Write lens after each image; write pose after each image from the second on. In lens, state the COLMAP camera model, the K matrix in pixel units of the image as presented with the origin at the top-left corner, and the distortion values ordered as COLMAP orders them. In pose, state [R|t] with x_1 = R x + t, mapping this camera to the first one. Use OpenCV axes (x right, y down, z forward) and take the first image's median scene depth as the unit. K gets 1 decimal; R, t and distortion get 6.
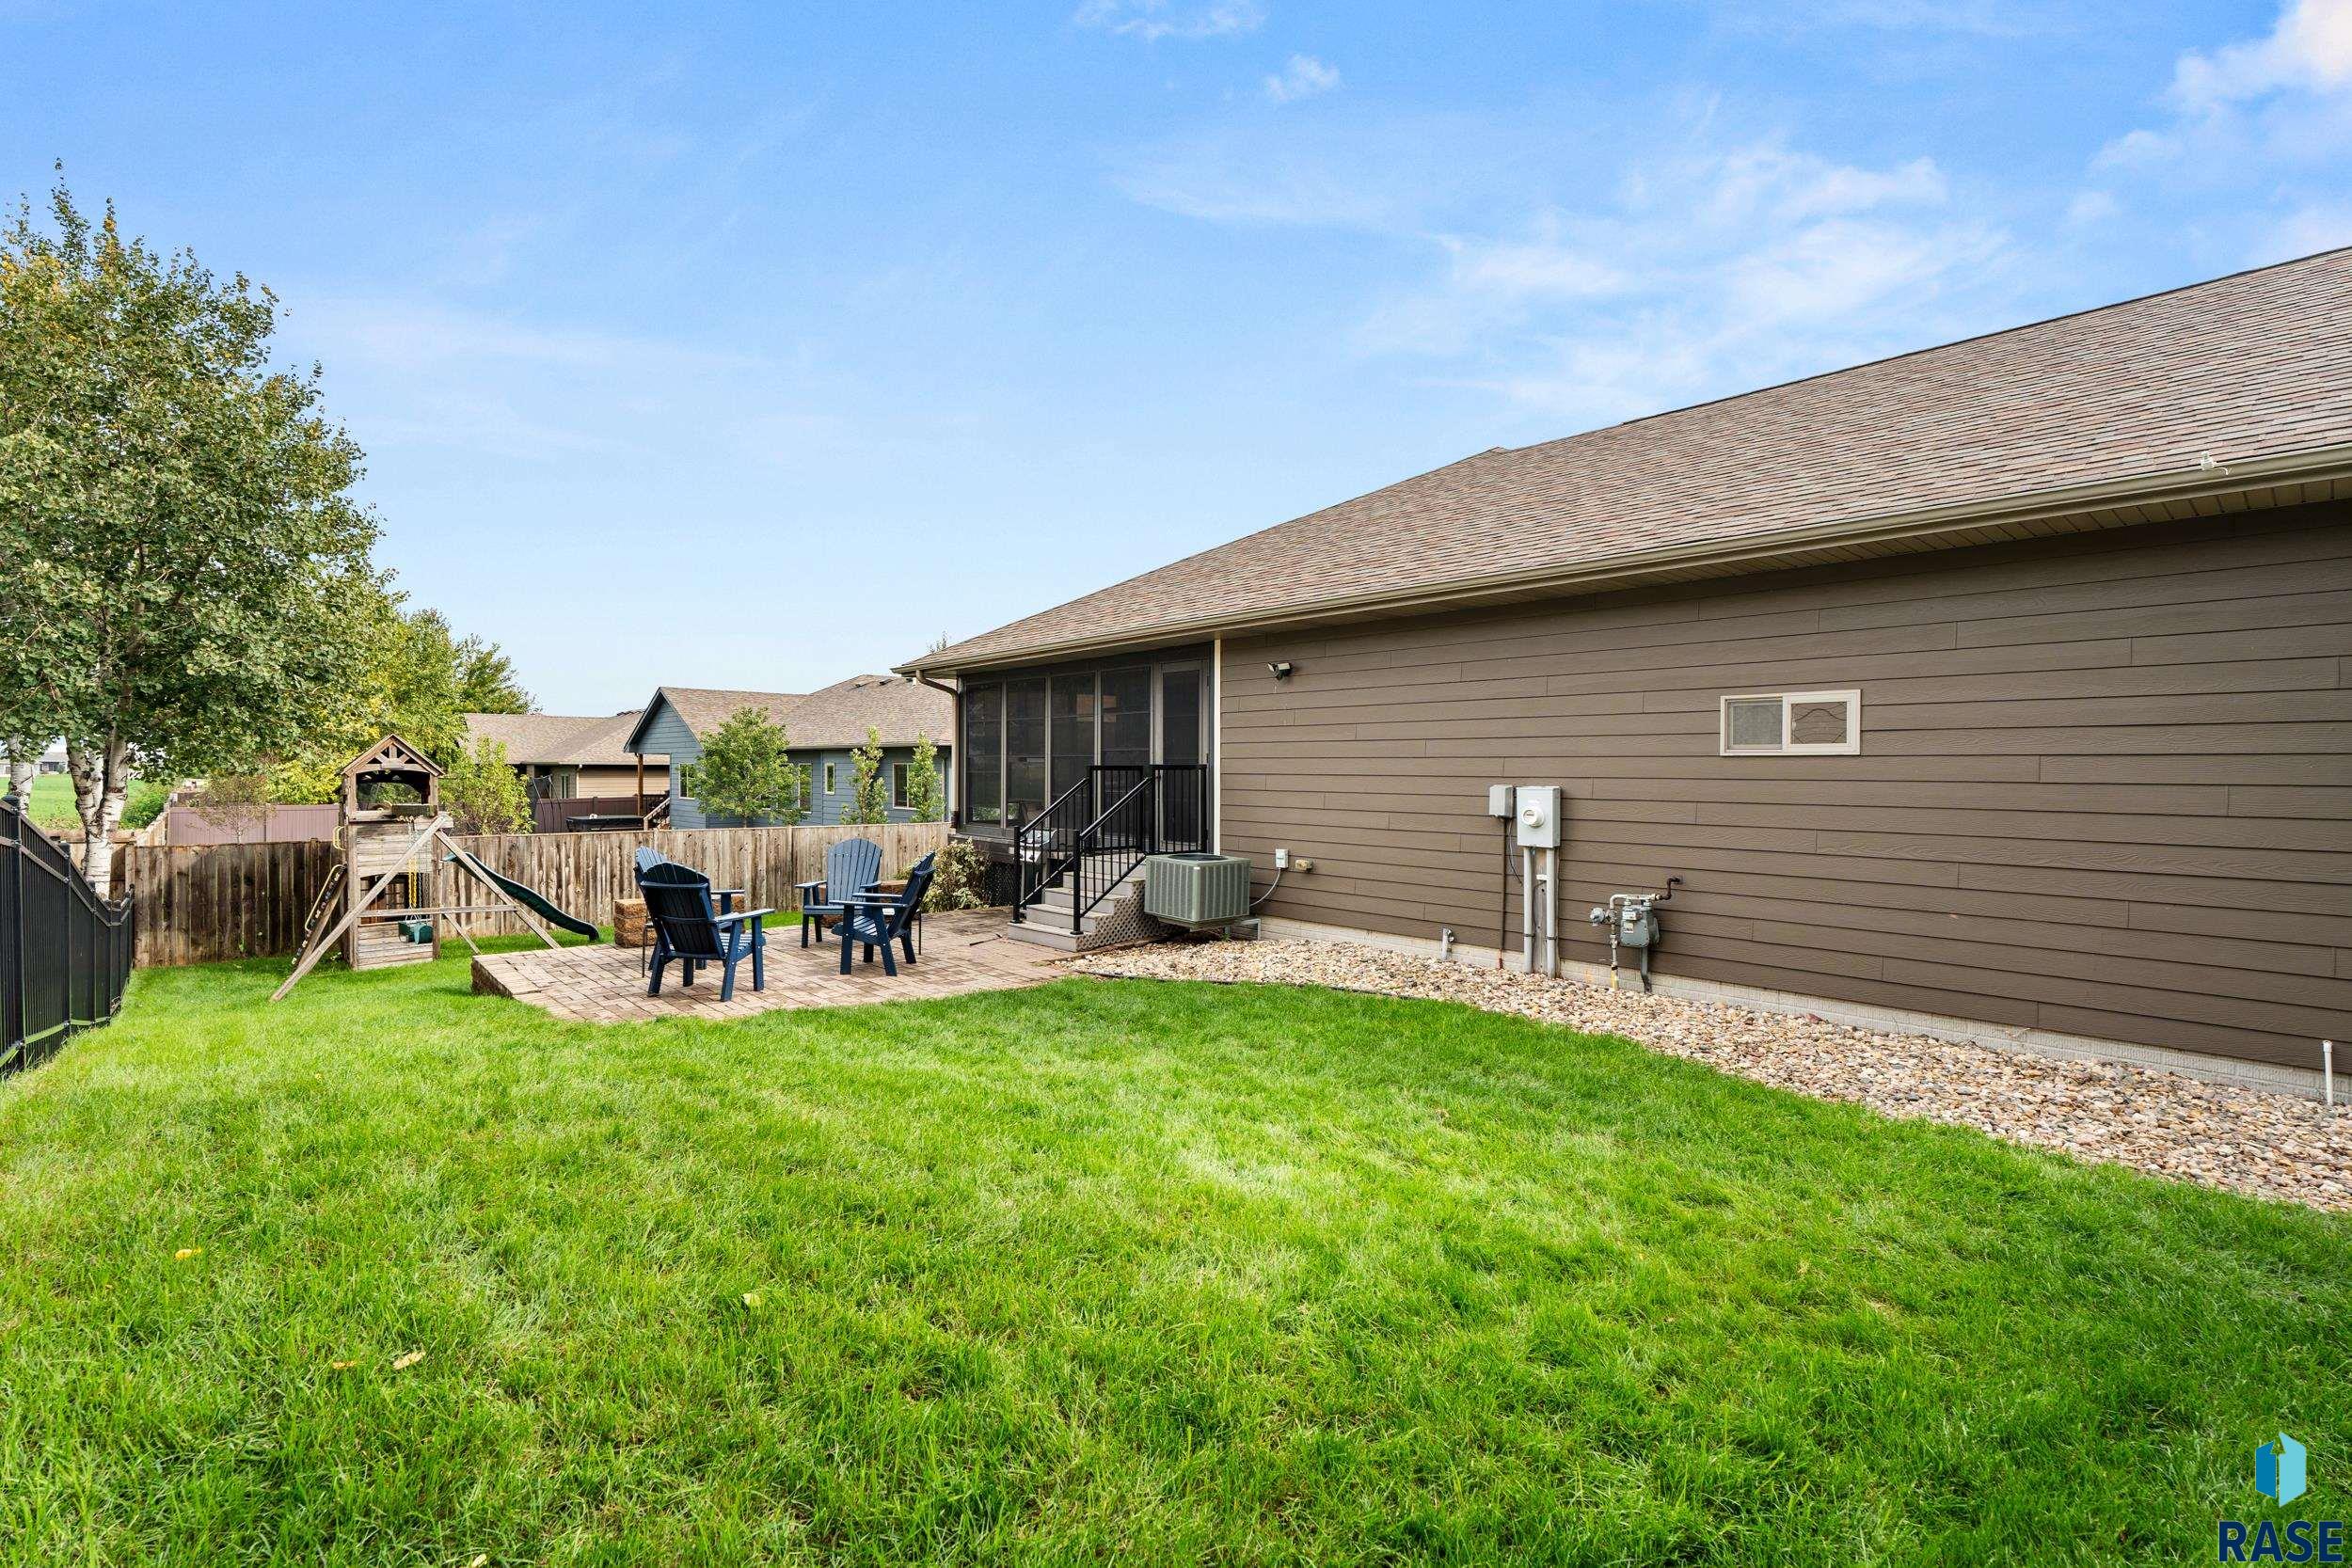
lens RADIAL K [[1071.7, 0, 1173.2], [0, 1071.7, 772.5], [0, 0, 1]] dist [-0.001979, -0.000126]
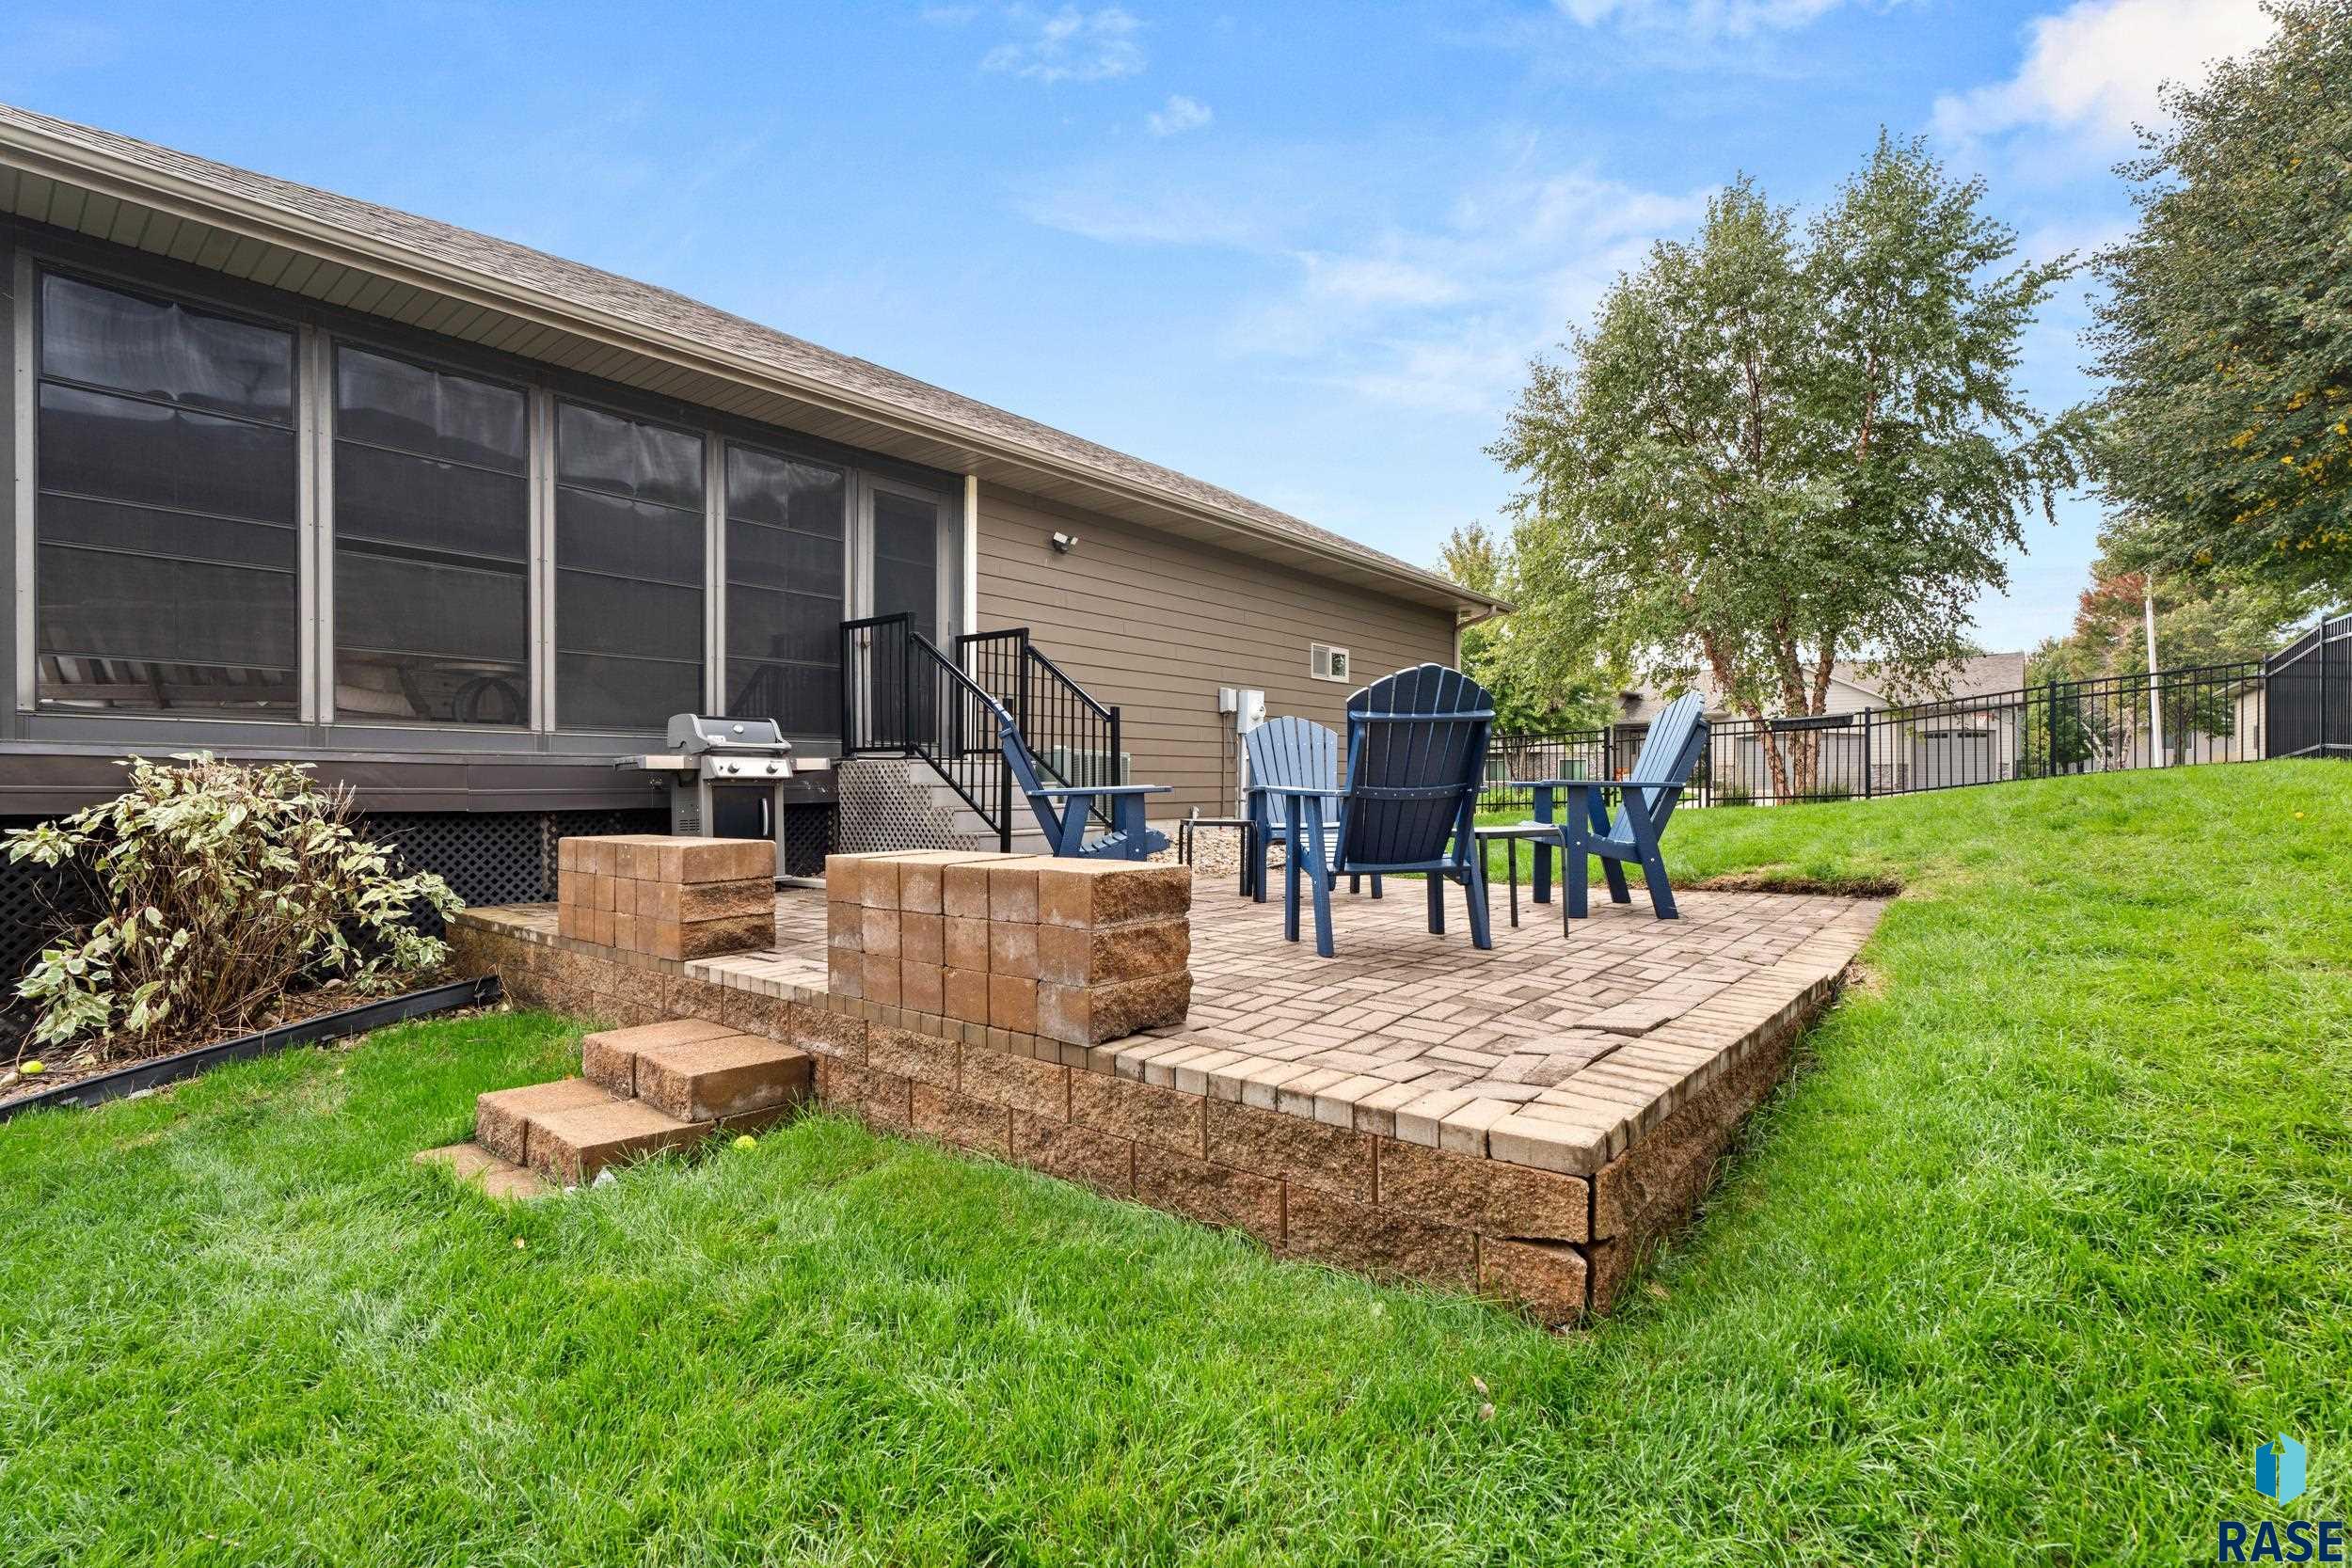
lens RADIAL K [[1092.6, 0, 1176.0], [0, 1092.6, 784.0], [0, 0, 1]] dist [-0.002393, -0.000065]
pose [[-0.181793, -0.002007, 0.983335, -0.754490], [0.006155, 0.999976, 0.003179, 0.094848], [-0.983318, 0.006631, -0.181776, 0.998648]]
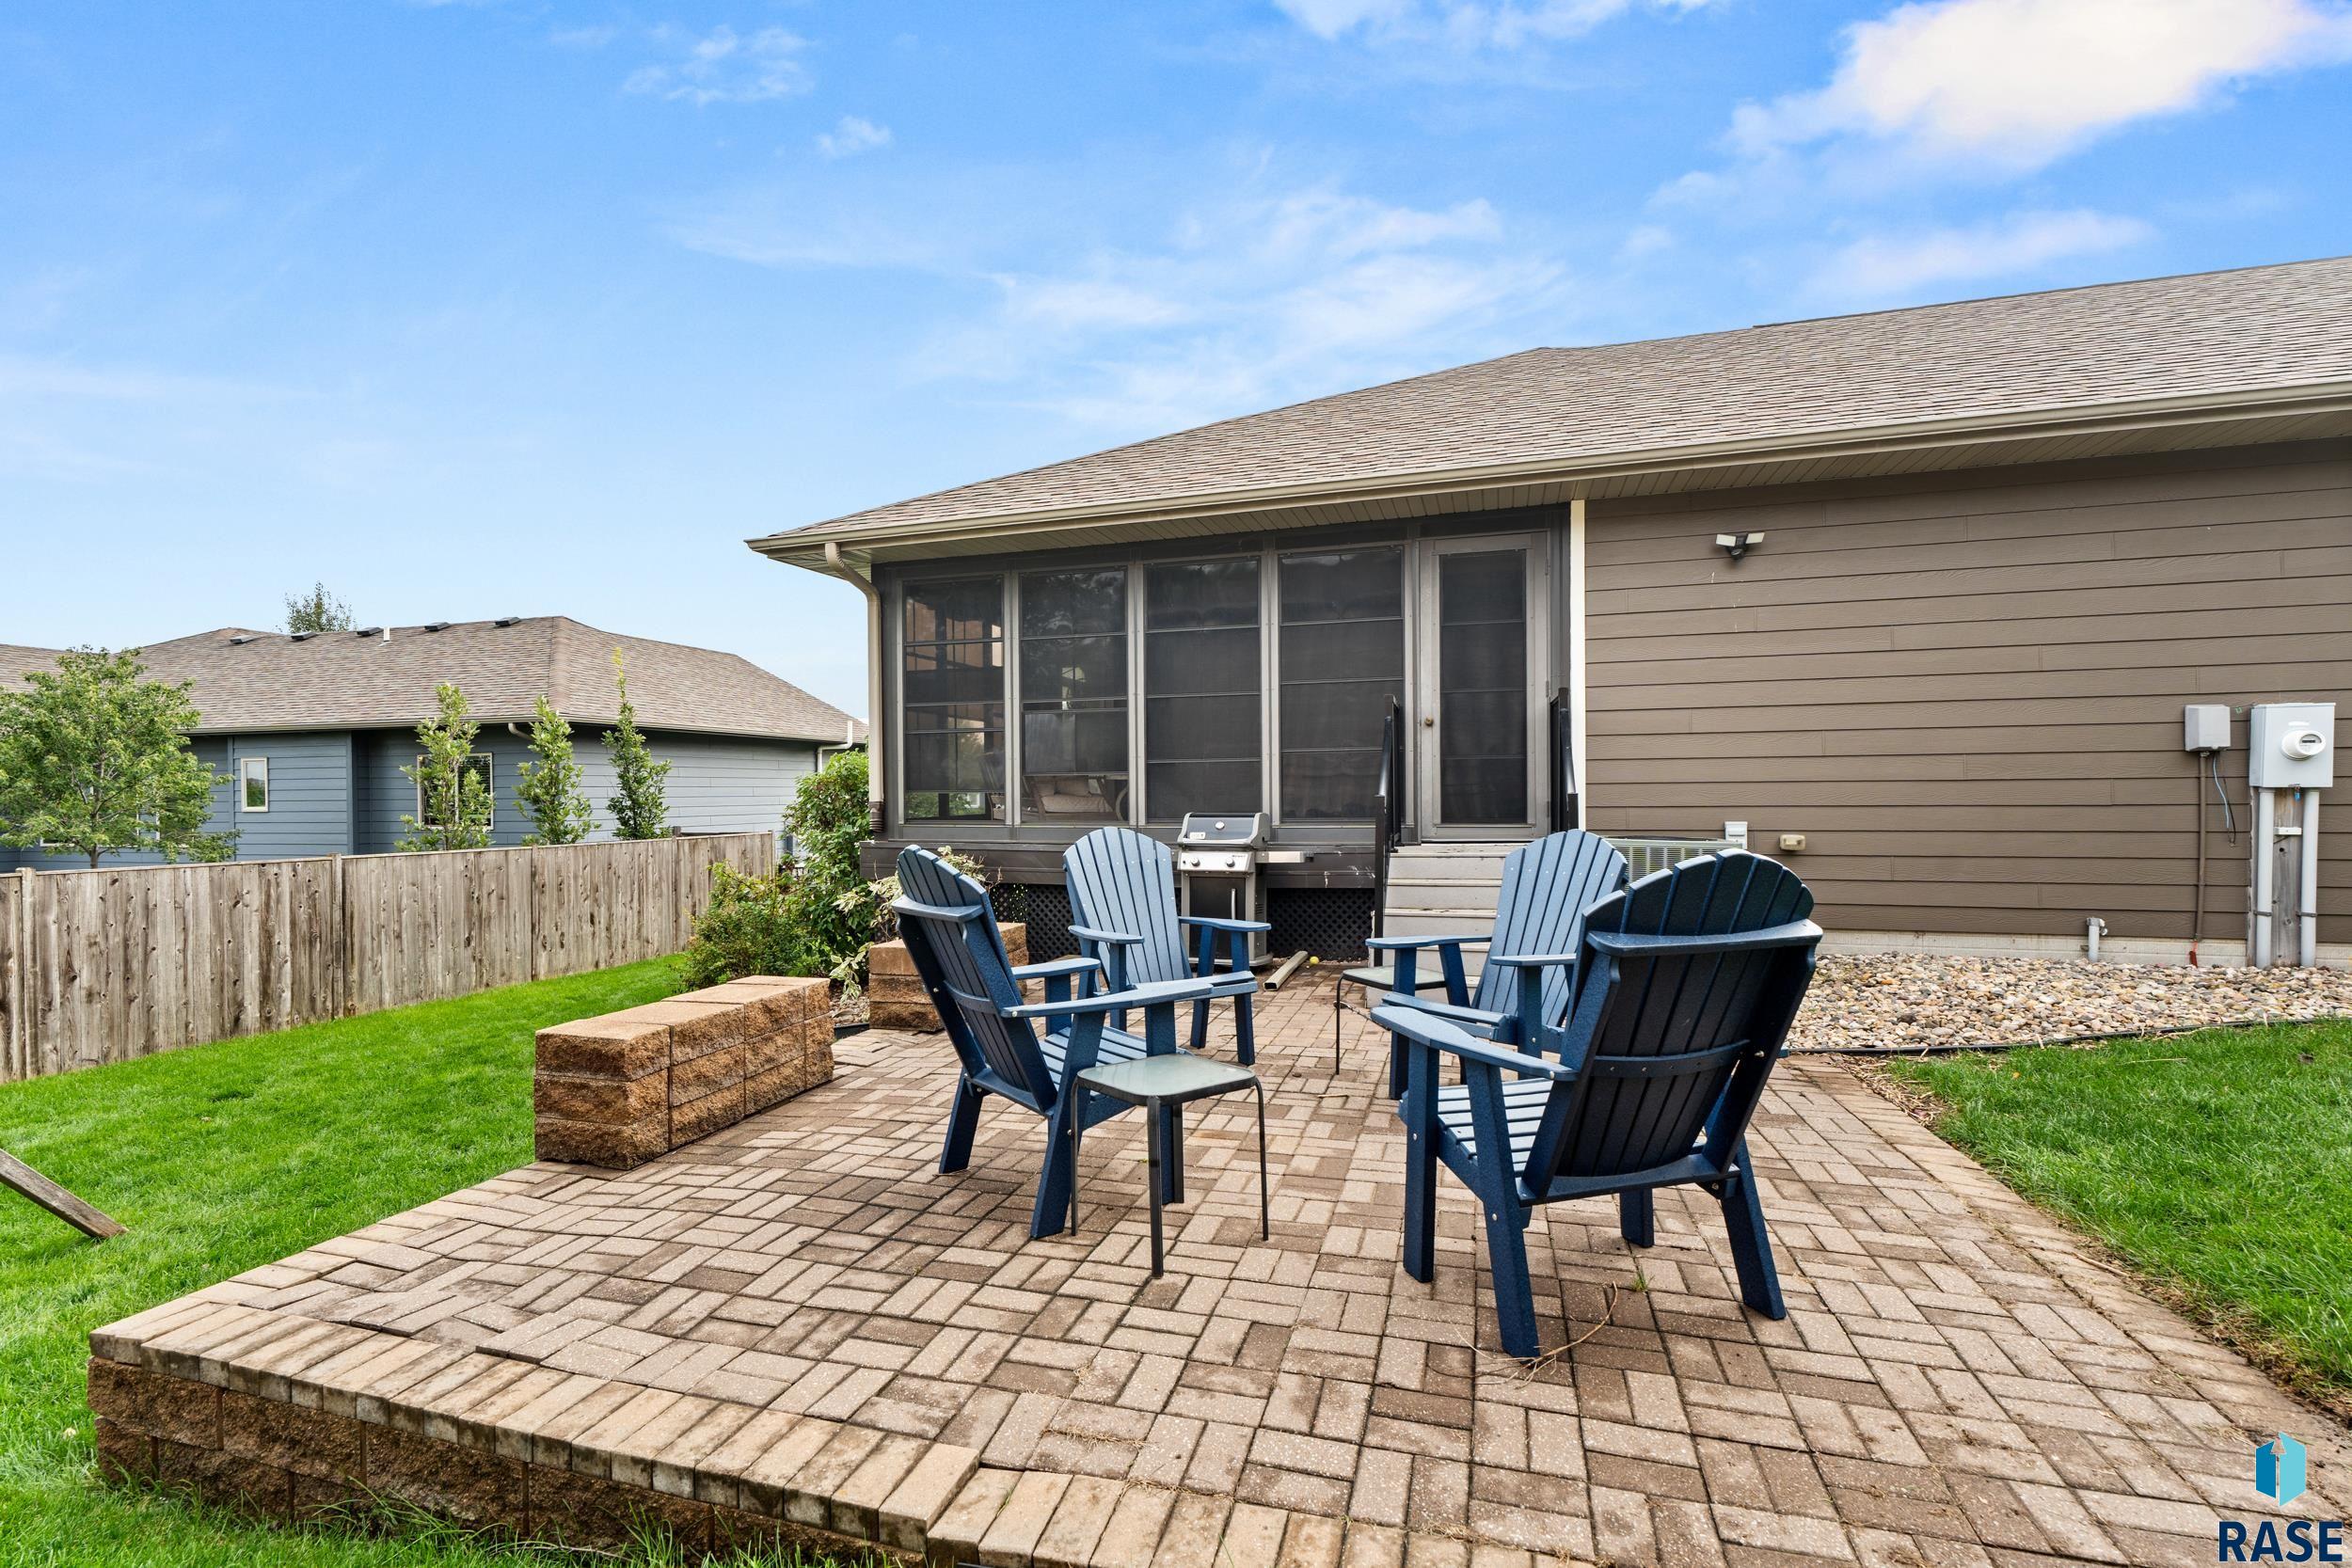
lens RADIAL K [[1092.6, 0, 1176.0], [0, 1092.6, 784.0], [0, 0, 1]] dist [-0.002393, -0.000065]
pose [[0.855497, -0.010210, 0.517708, -0.499089], [0.016242, 0.999843, -0.007121, 0.044894], [-0.517554, 0.014500, 0.855528, 0.570562]]
